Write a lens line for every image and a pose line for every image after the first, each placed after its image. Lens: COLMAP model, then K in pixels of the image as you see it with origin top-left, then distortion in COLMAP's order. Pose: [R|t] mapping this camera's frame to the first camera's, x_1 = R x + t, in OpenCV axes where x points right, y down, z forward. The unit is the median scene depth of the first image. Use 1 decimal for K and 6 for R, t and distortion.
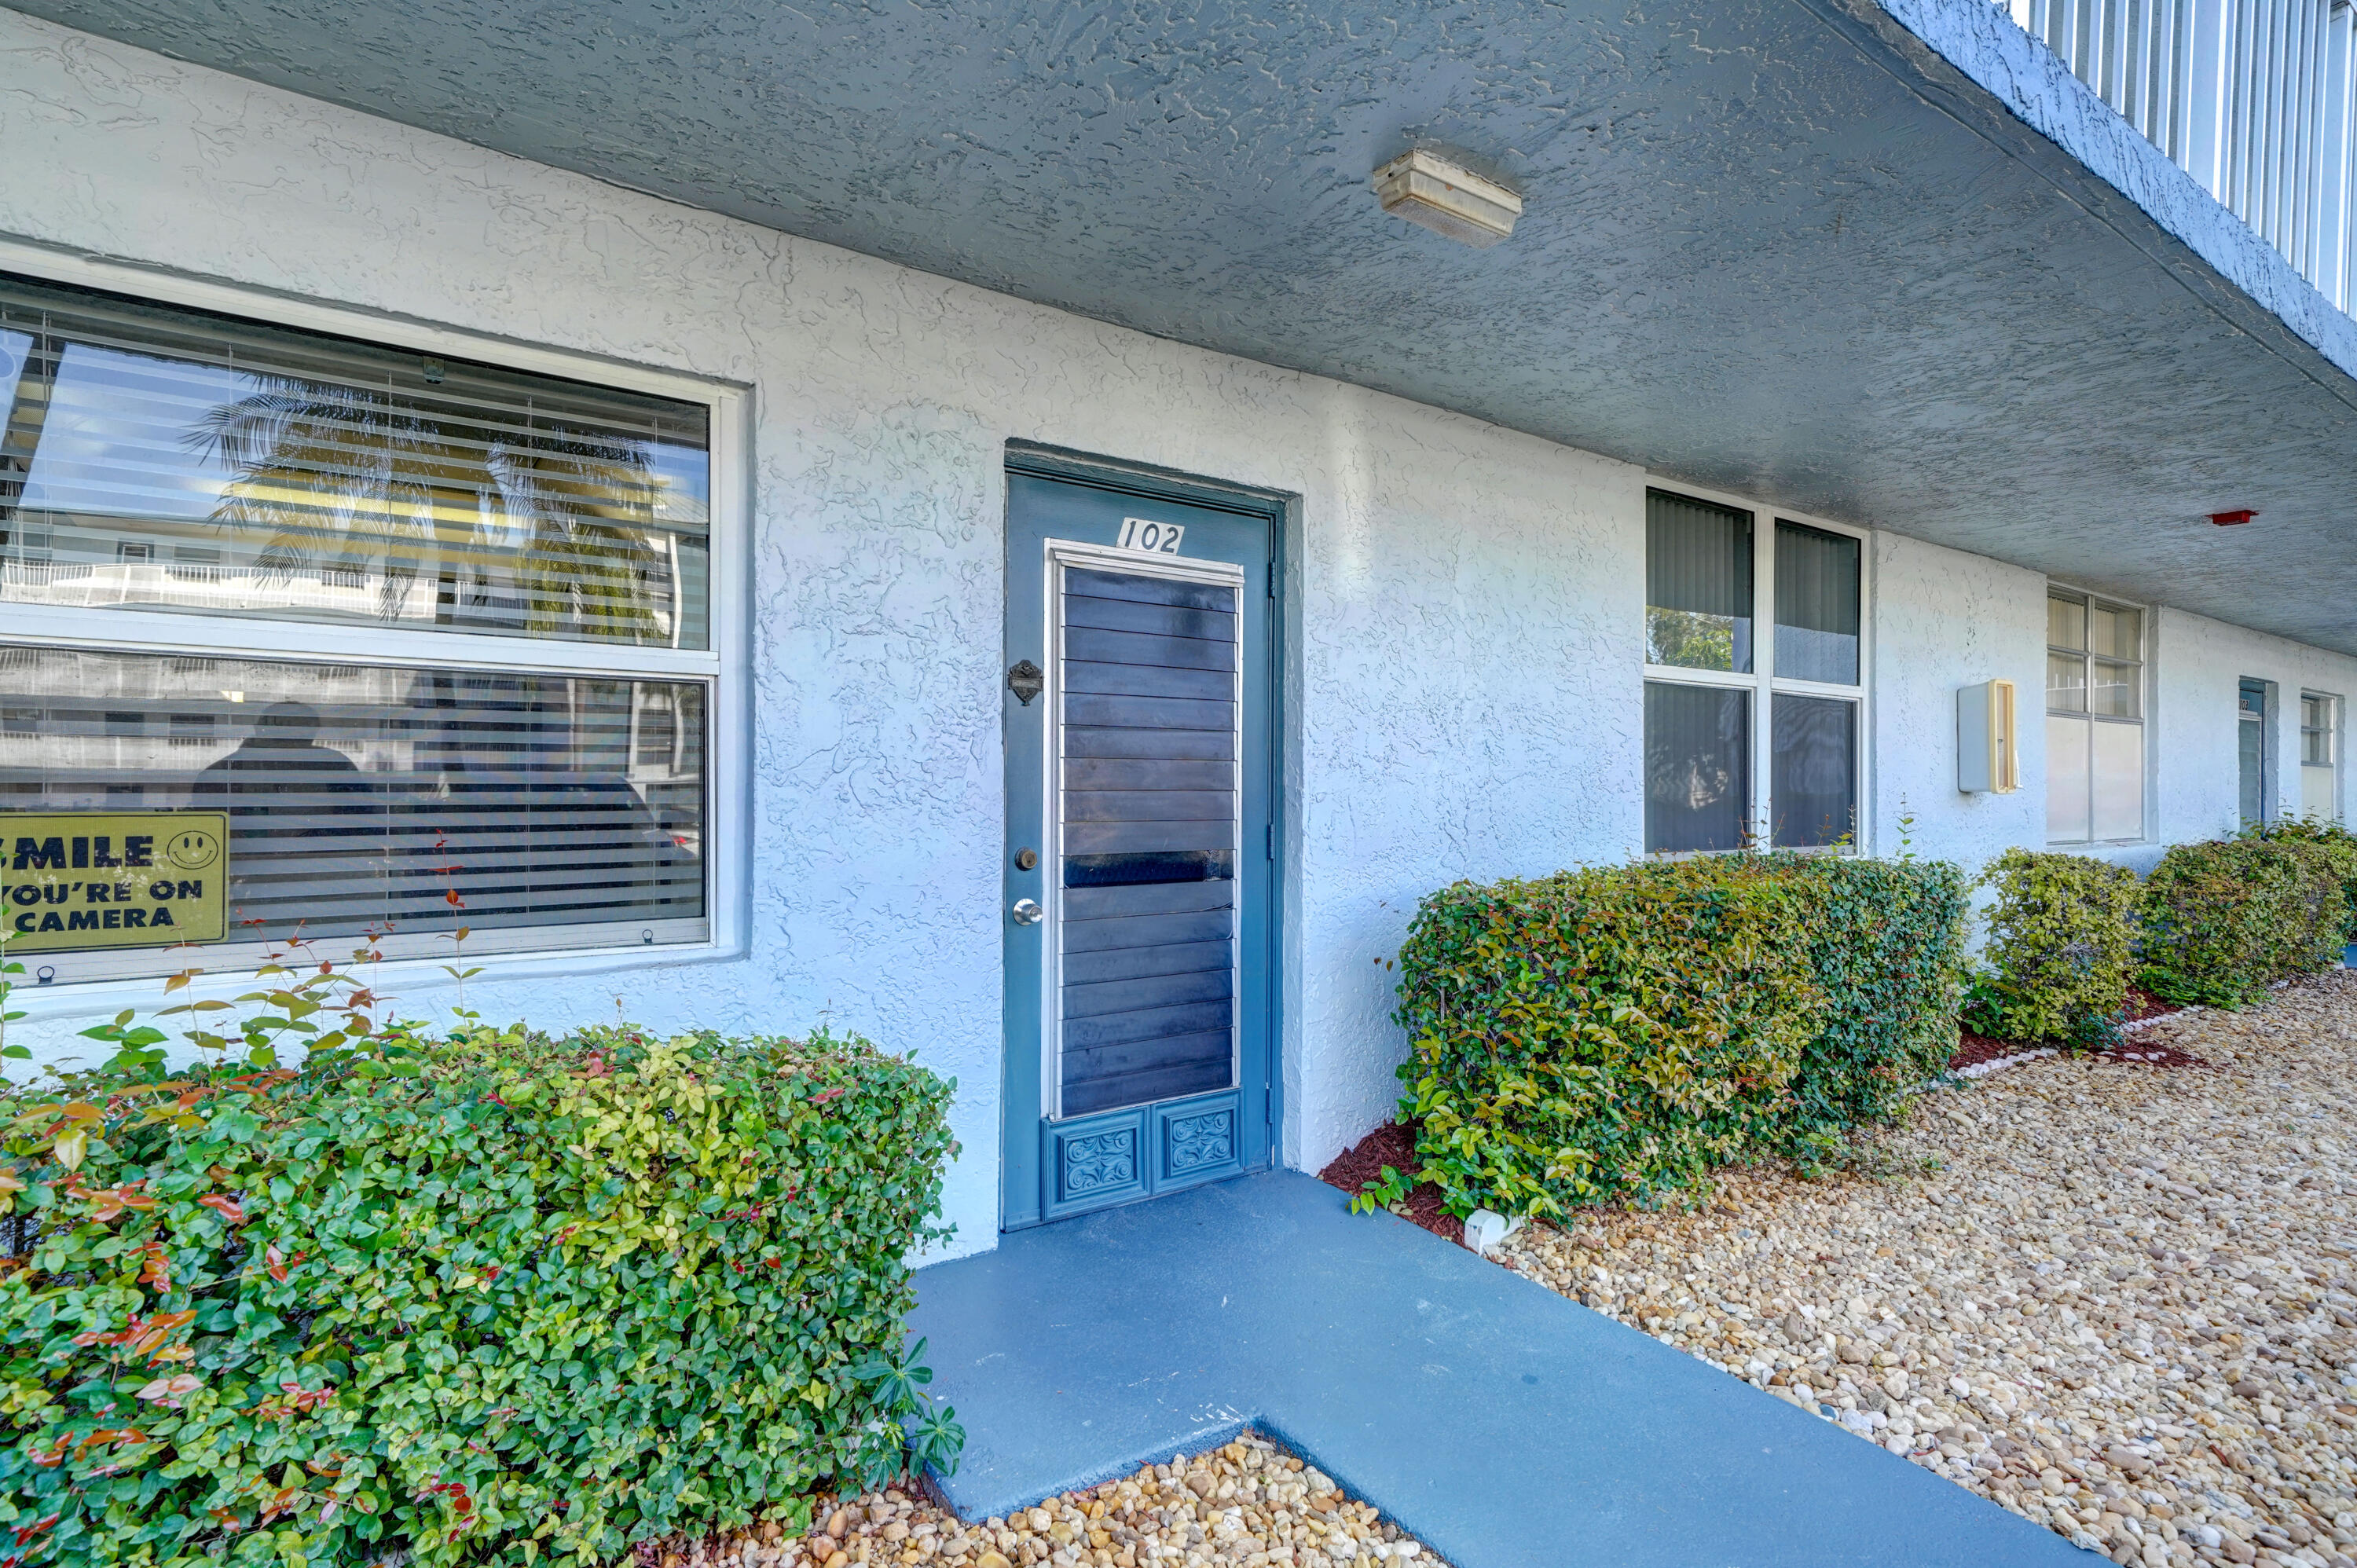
lens RADIAL K [[1184.2, 0, 1173.5], [0, 1184.2, 790.6], [0, 0, 1]] dist [0.016585, -0.000409]
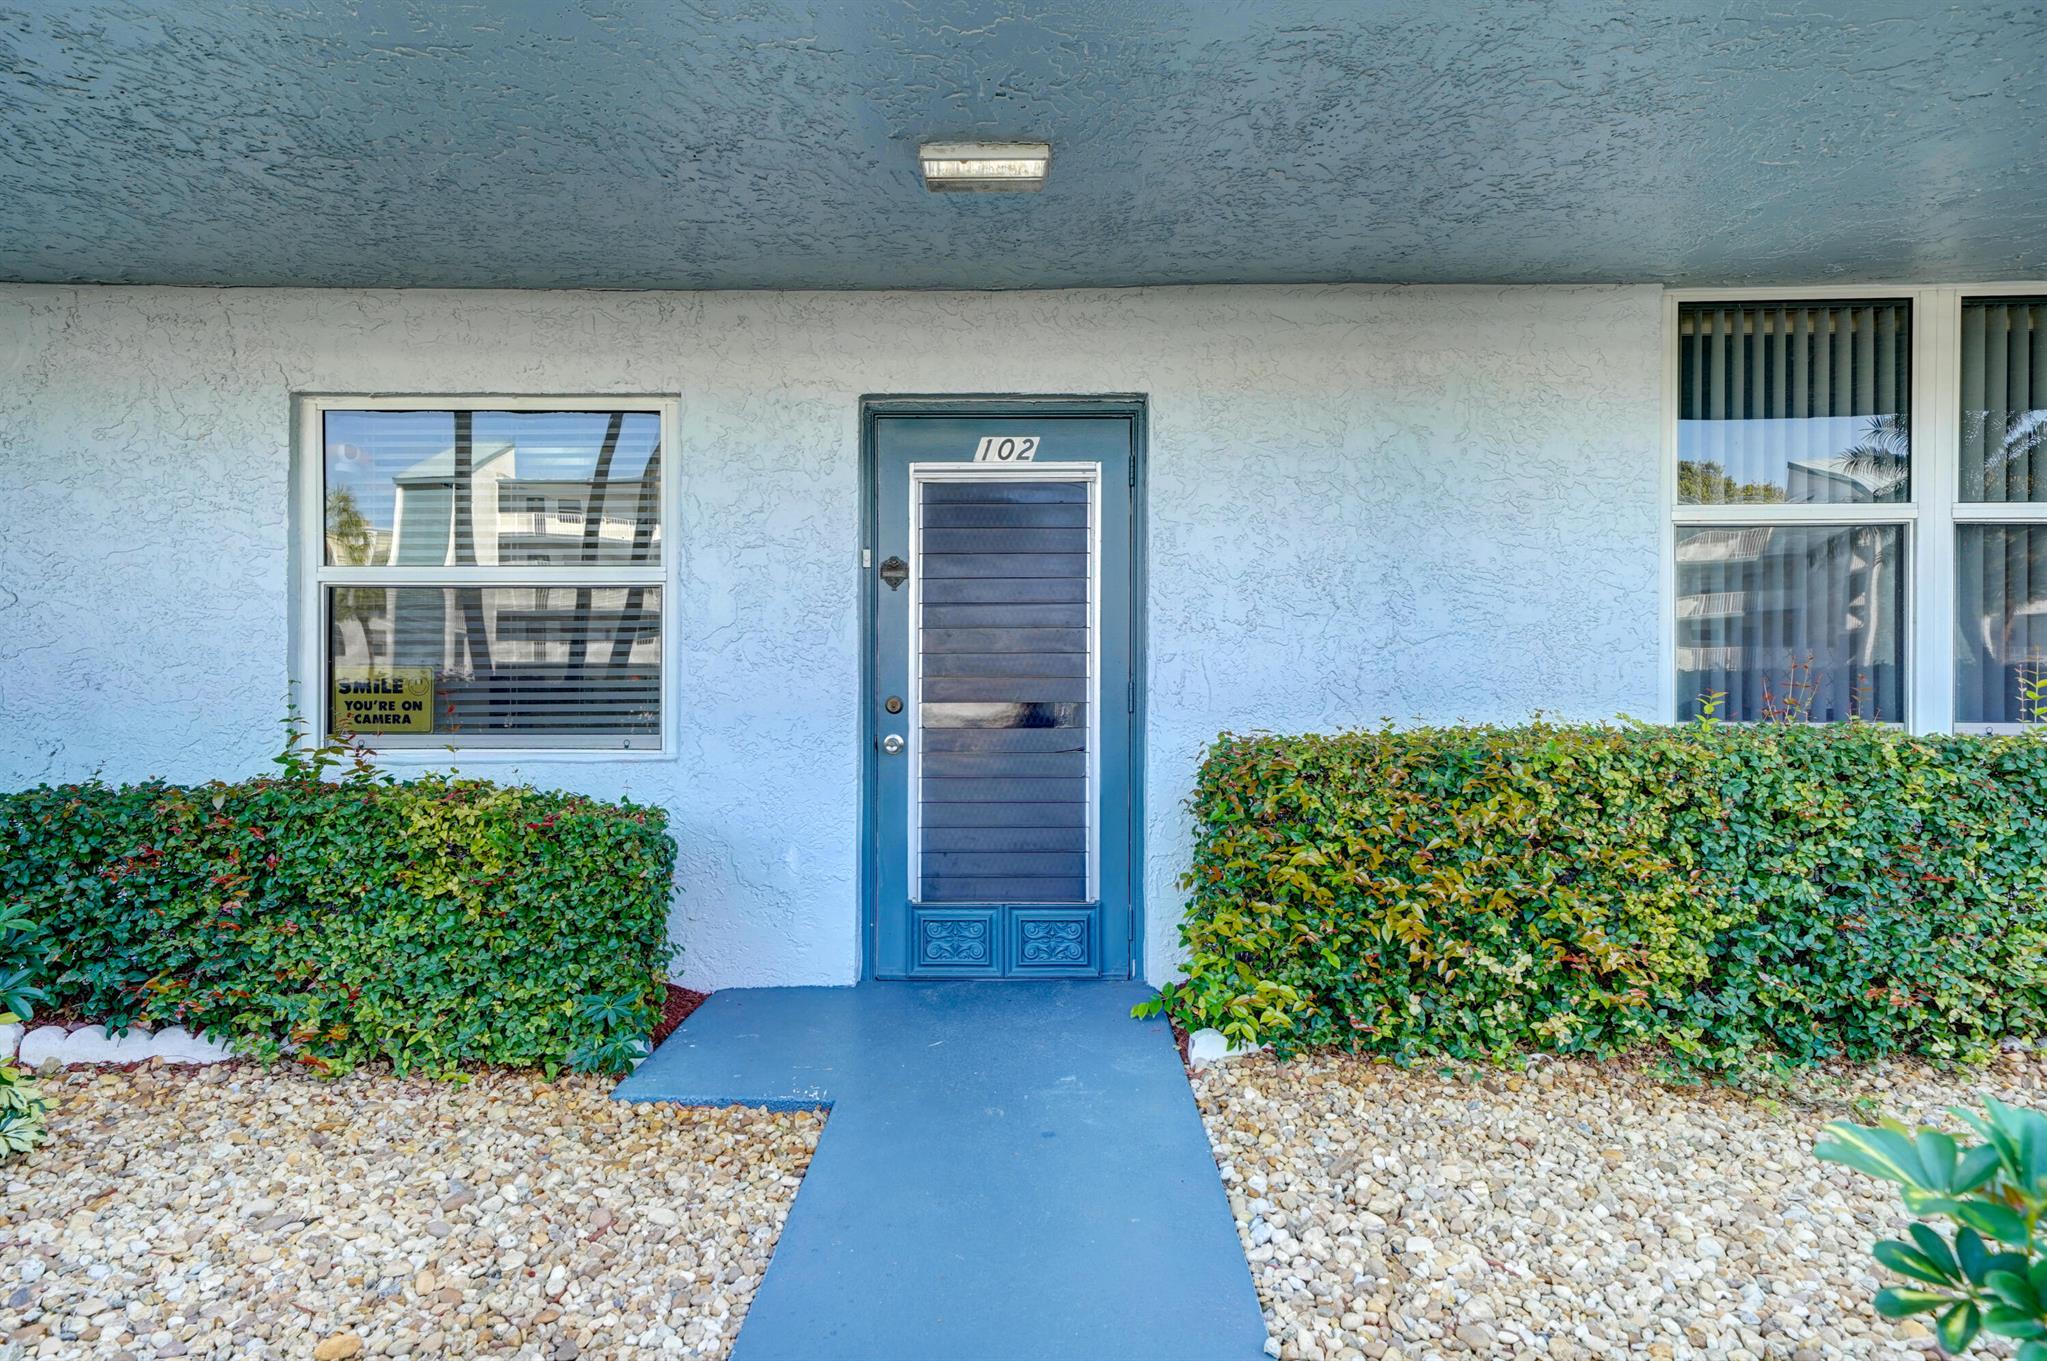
lens RADIAL K [[1128.3, 0, 1023.5], [0, 1128.3, 680.5], [0, 0, 1]] dist [0.019368, 0.000204]
pose [[0.809349, -0.002860, -0.587321, 0.733866], [0.003521, 0.999994, -0.000018, 0.030292], [0.587318, -0.002053, 0.809354, 0.052416]]
